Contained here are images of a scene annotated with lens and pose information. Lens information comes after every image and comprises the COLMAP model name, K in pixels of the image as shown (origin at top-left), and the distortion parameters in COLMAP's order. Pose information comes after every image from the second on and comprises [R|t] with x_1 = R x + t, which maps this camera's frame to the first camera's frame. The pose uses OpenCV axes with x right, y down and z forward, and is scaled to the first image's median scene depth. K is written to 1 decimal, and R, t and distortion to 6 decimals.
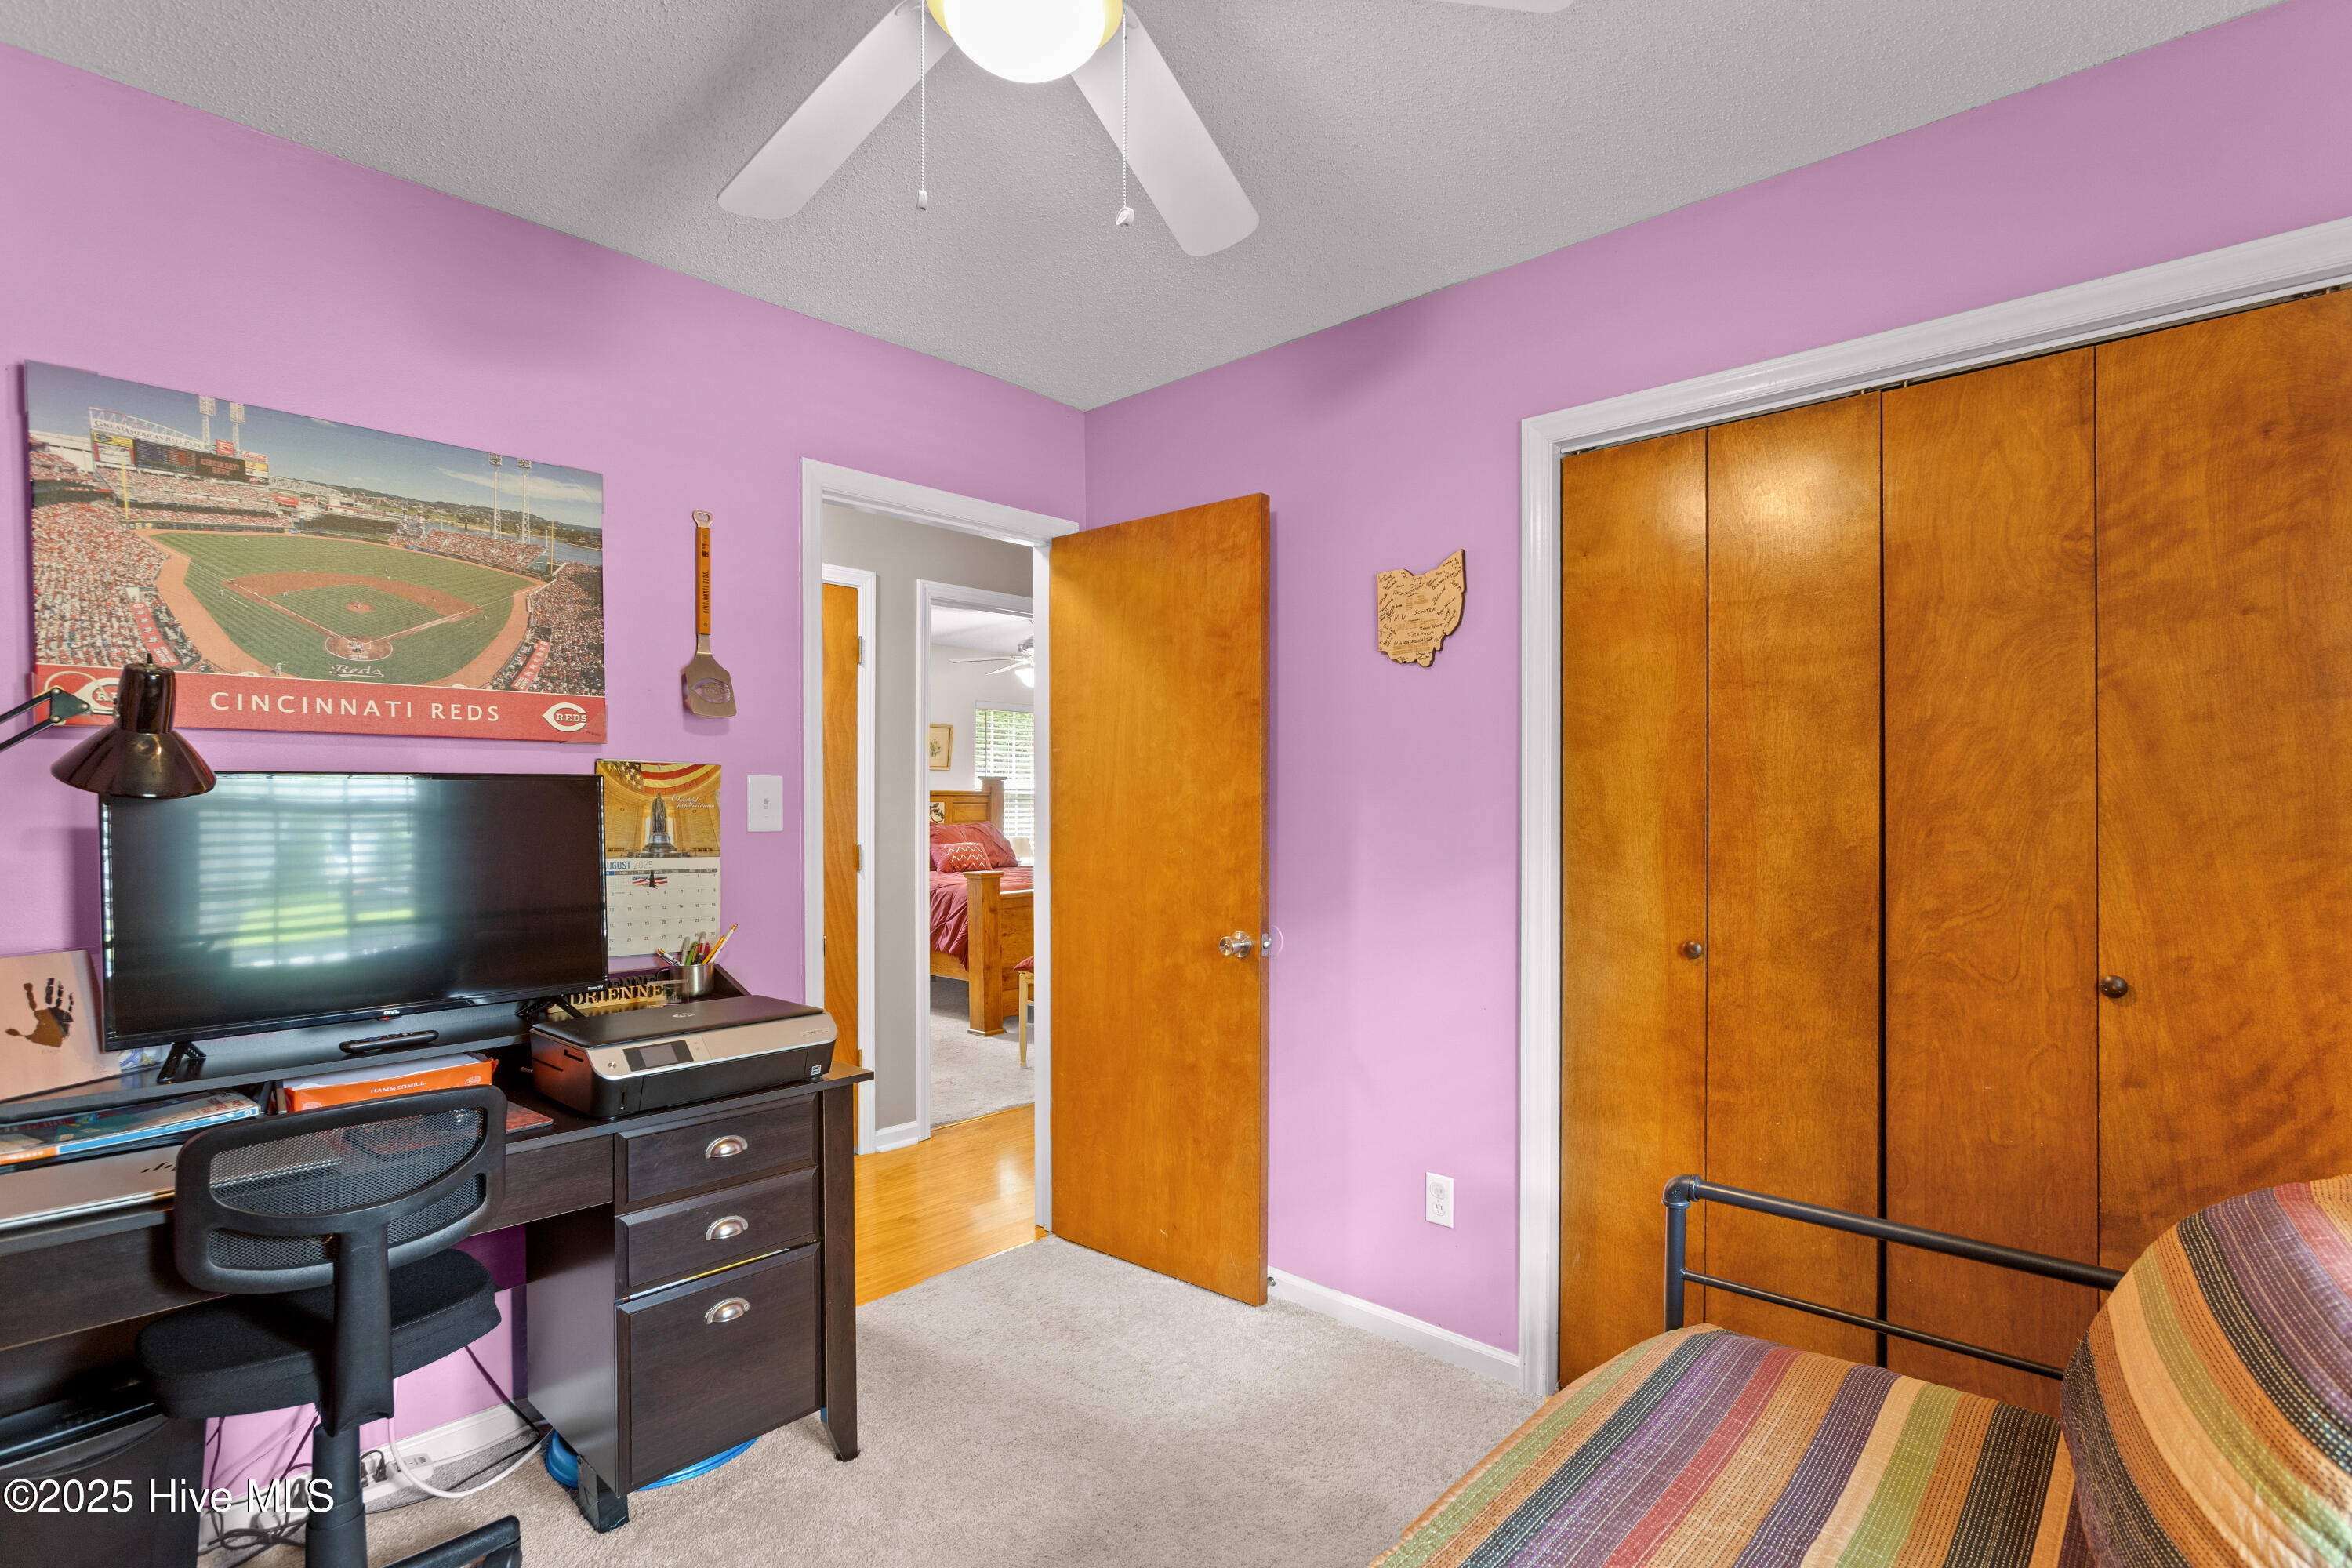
lens RADIAL K [[1123.2, 0, 1172.9], [0, 1123.2, 797.6], [0, 0, 1]] dist [-0.004102, -0.000095]
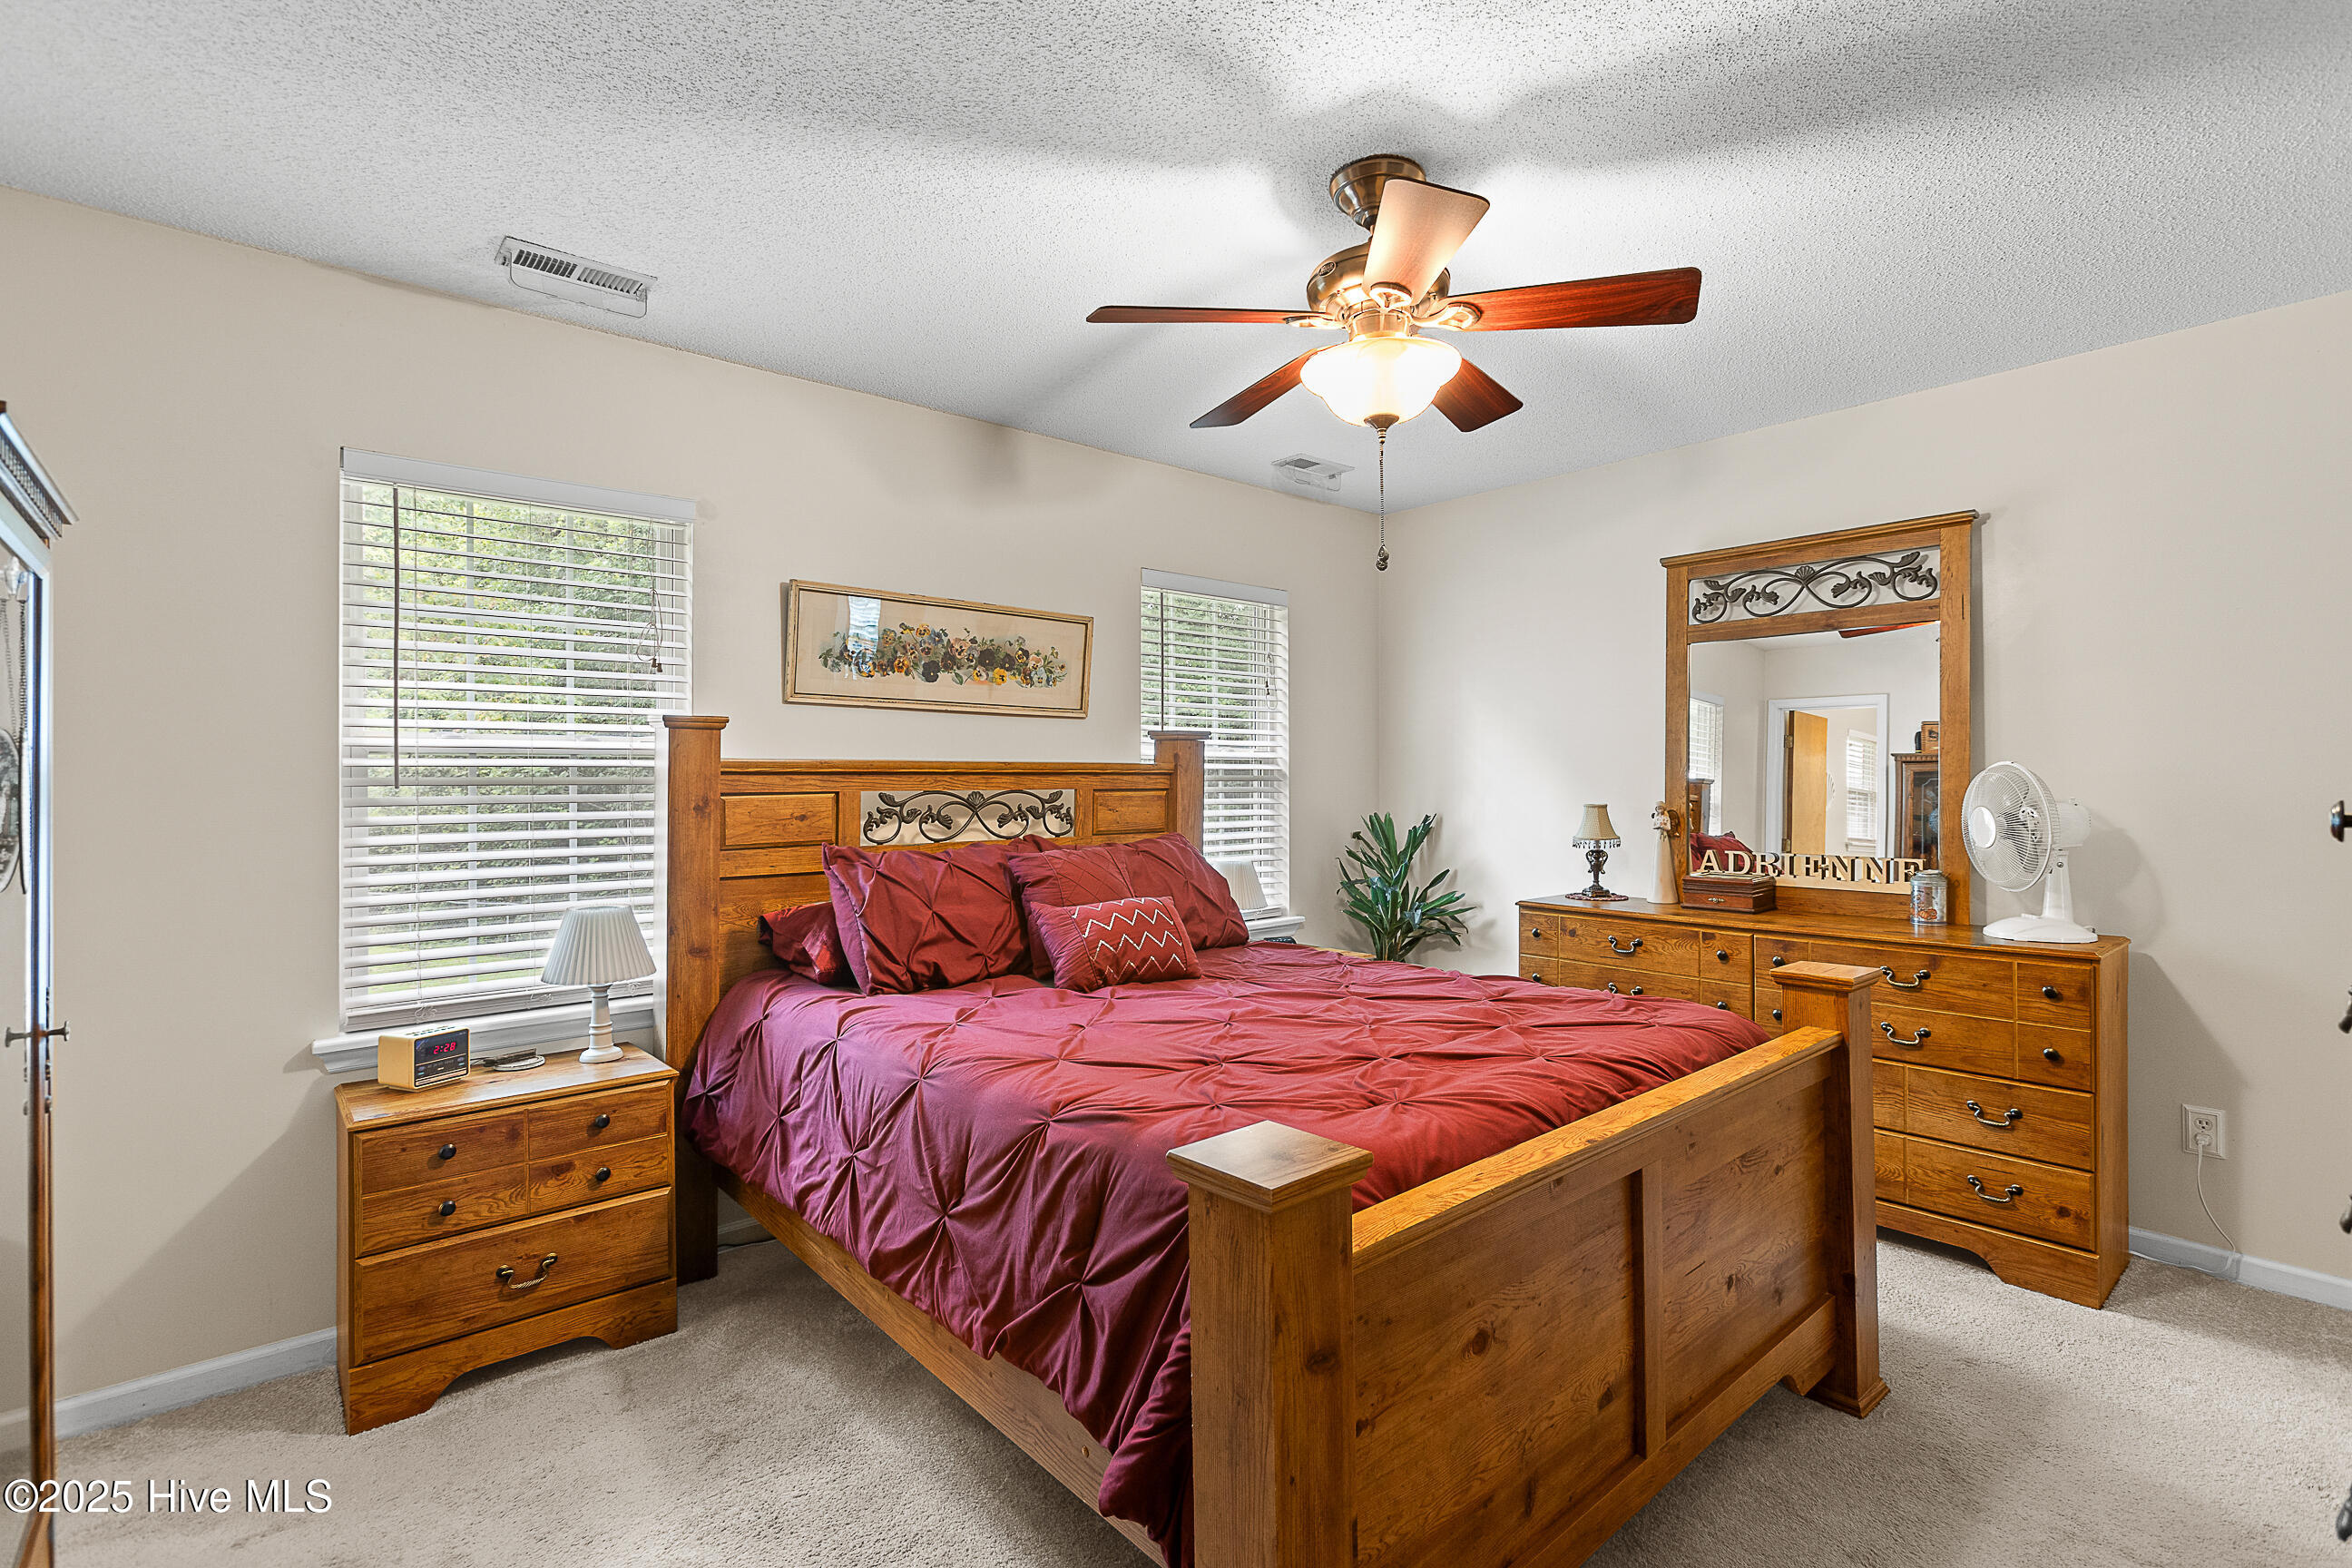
lens RADIAL K [[1123.2, 0, 1175.0], [0, 1123.2, 775.1], [0, 0, 1]] dist [-0.004102, -0.000095]
pose [[0.993489, -0.008654, -0.113596, -0.112920], [0.009104, 0.999953, 0.003444, -0.002249], [0.113561, -0.004455, 0.993521, 0.558582]]
